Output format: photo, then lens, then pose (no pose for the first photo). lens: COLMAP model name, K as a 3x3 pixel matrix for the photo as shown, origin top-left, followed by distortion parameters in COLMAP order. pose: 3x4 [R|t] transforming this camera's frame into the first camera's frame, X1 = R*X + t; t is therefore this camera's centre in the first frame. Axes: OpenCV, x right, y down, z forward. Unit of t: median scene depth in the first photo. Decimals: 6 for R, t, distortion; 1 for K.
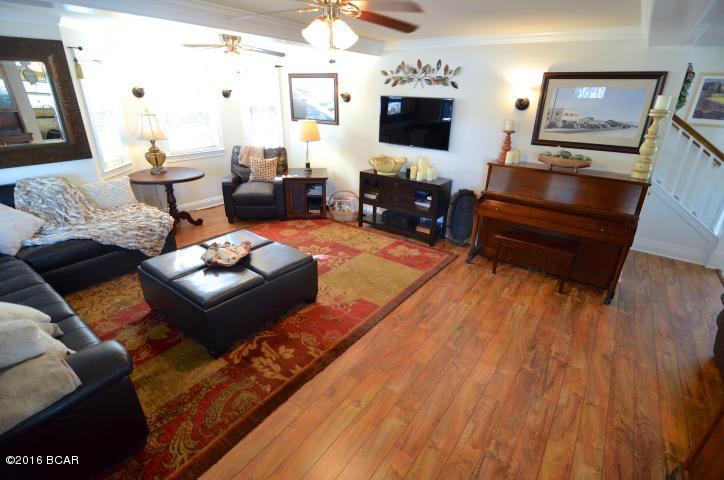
lens RADIAL K [[347.1, 0, 371.4], [0, 347.1, 240.0], [0, 0, 1]] dist [-0.001036, -0.015938]
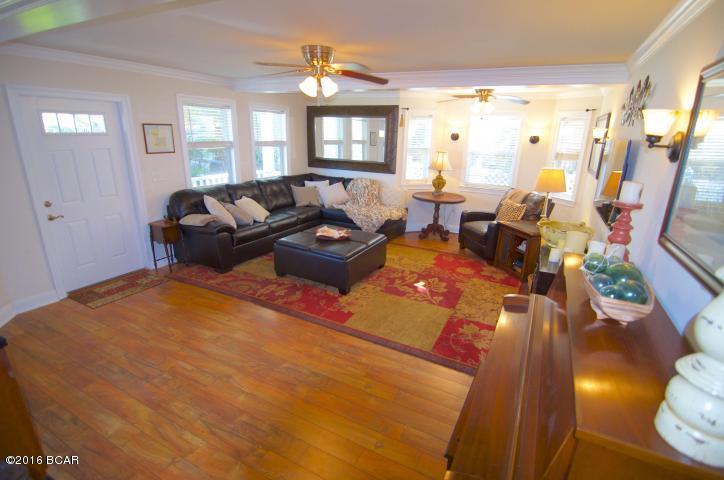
lens RADIAL K [[347.1, 0, 371.4], [0, 347.1, 240.0], [0, 0, 1]] dist [-0.001036, -0.015938]
pose [[0.149661, 0.271456, -0.950744, 0.914025], [-0.408524, 0.892635, 0.190557, -0.255764], [0.900394, 0.359882, 0.244489, 0.687763]]
